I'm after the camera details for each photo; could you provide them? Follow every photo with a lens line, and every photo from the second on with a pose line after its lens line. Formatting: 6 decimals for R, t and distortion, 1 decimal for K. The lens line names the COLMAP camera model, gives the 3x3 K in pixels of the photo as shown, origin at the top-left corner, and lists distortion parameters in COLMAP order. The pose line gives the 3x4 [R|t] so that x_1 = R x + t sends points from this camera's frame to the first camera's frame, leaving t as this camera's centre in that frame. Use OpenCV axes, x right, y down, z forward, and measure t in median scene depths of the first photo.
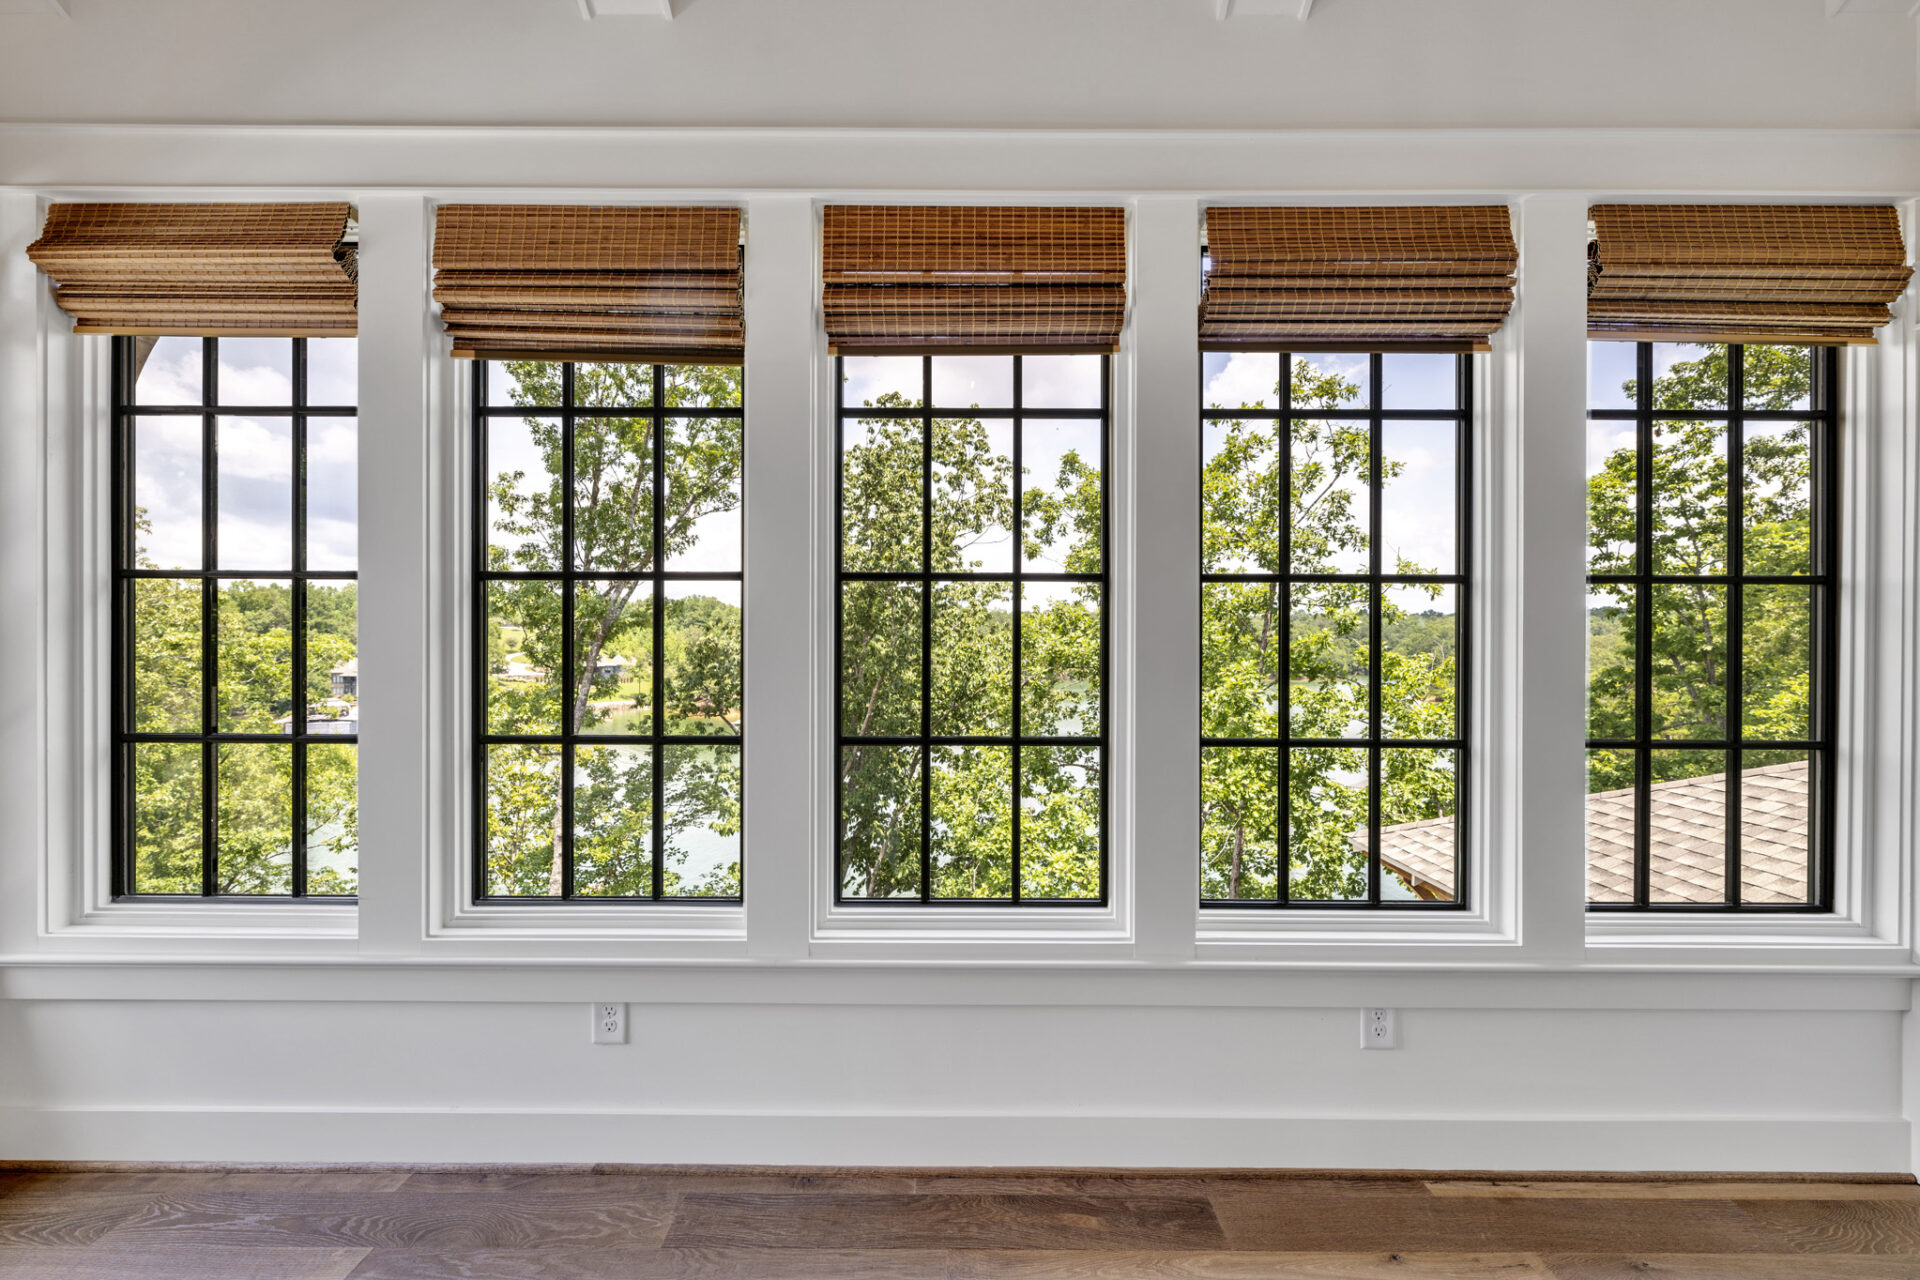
lens RADIAL K [[753.8, 0, 957.7], [0, 753.8, 645.2], [0, 0, 1]] dist [0.001108, 0.000229]
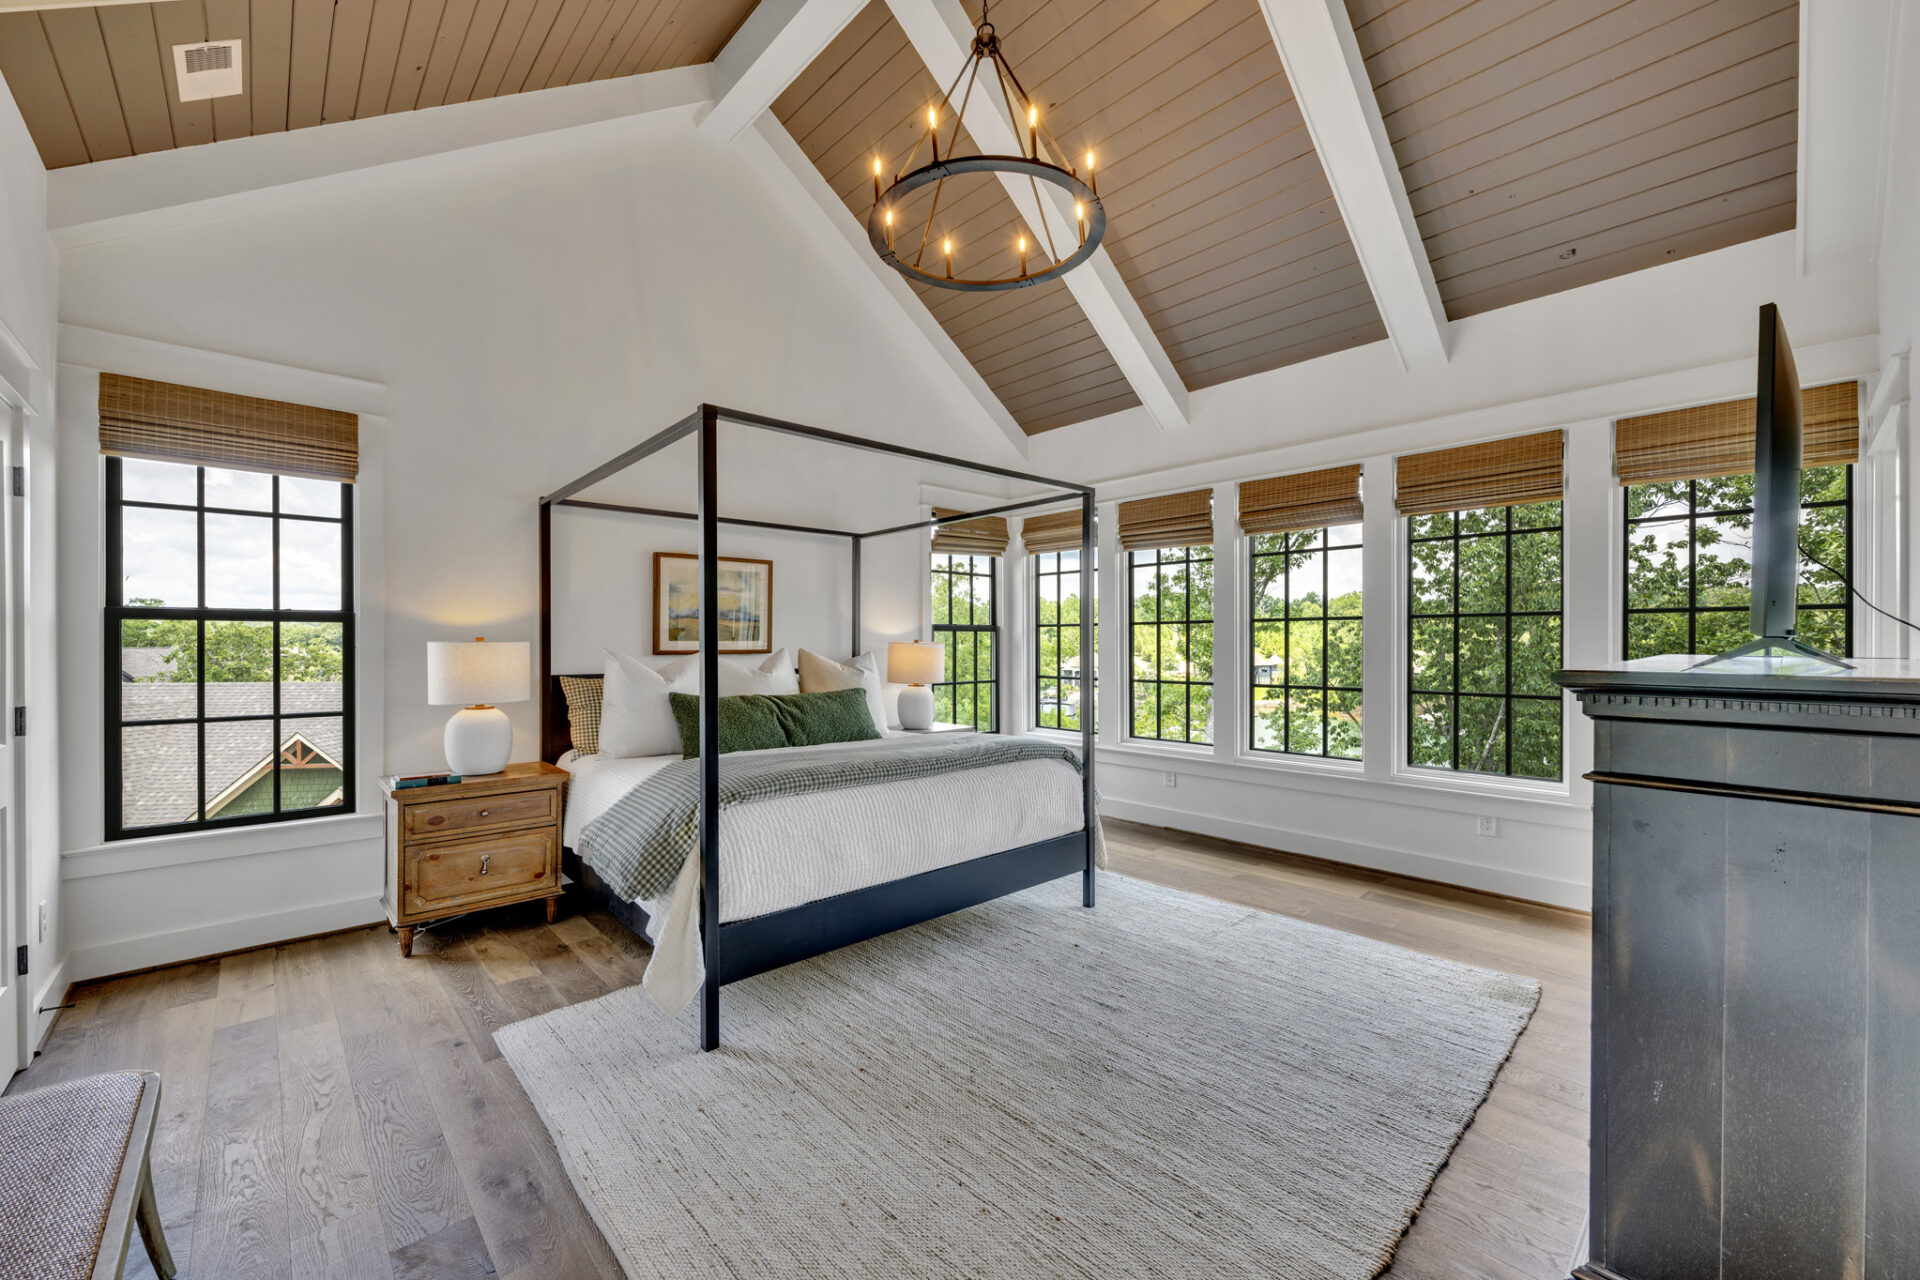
lens RADIAL K [[753.8, 0, 957.7], [0, 753.8, 645.2], [0, 0, 1]] dist [0.001108, 0.000229]
pose [[0.679650, -0.002828, -0.733531, 1.103497], [0.002390, 0.999996, -0.001641, -0.006236], [0.733532, -0.000638, 0.679654, -1.553010]]
